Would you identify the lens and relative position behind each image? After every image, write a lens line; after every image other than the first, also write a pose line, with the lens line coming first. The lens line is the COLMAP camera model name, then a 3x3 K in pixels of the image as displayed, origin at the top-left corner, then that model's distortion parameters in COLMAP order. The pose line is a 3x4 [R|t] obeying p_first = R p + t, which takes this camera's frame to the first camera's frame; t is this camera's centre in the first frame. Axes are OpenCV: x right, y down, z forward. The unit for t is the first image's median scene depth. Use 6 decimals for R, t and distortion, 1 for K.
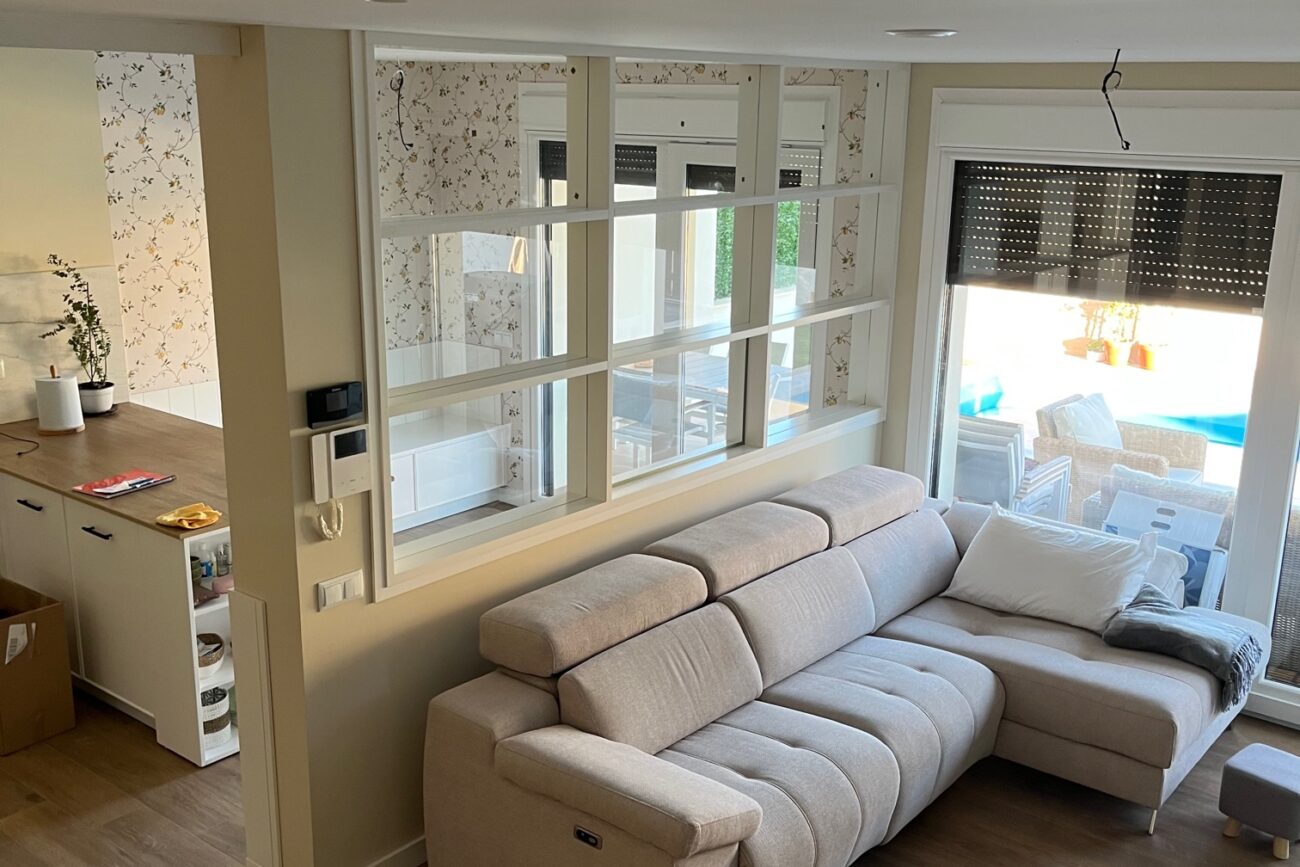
lens RADIAL K [[1309.2, 0, 650.0], [0, 1309.2, 433.5], [0, 0, 1]] dist [0.016458, 0.009820]
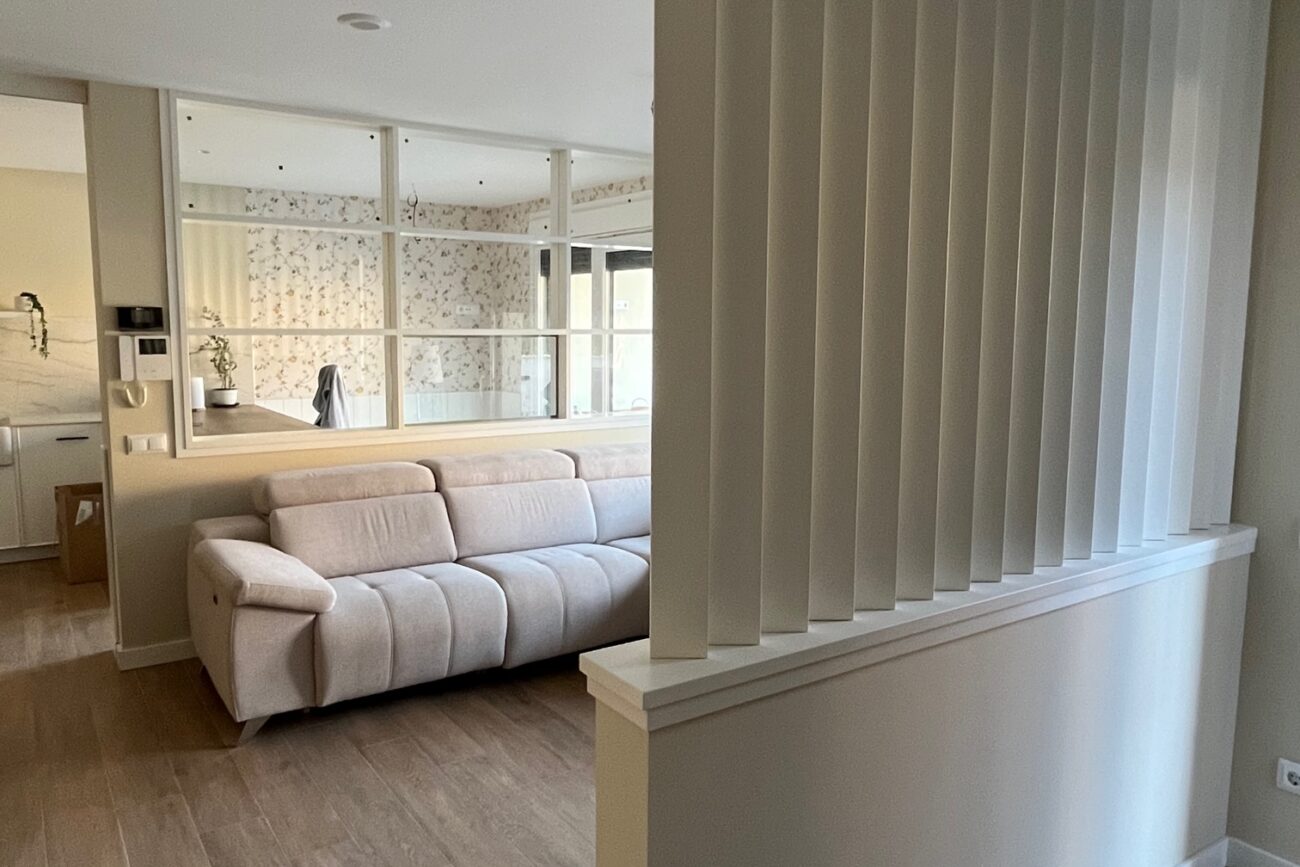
lens RADIAL K [[924.5, 0, 650.0], [0, 924.5, 433.5], [0, 0, 1]] dist [0.003853, 0.002294]
pose [[0.957808, 0.025699, -0.286256, 0.573229], [-0.065637, 0.989233, -0.130808, 0.187801], [0.279812, 0.144078, 0.949182, 0.112987]]
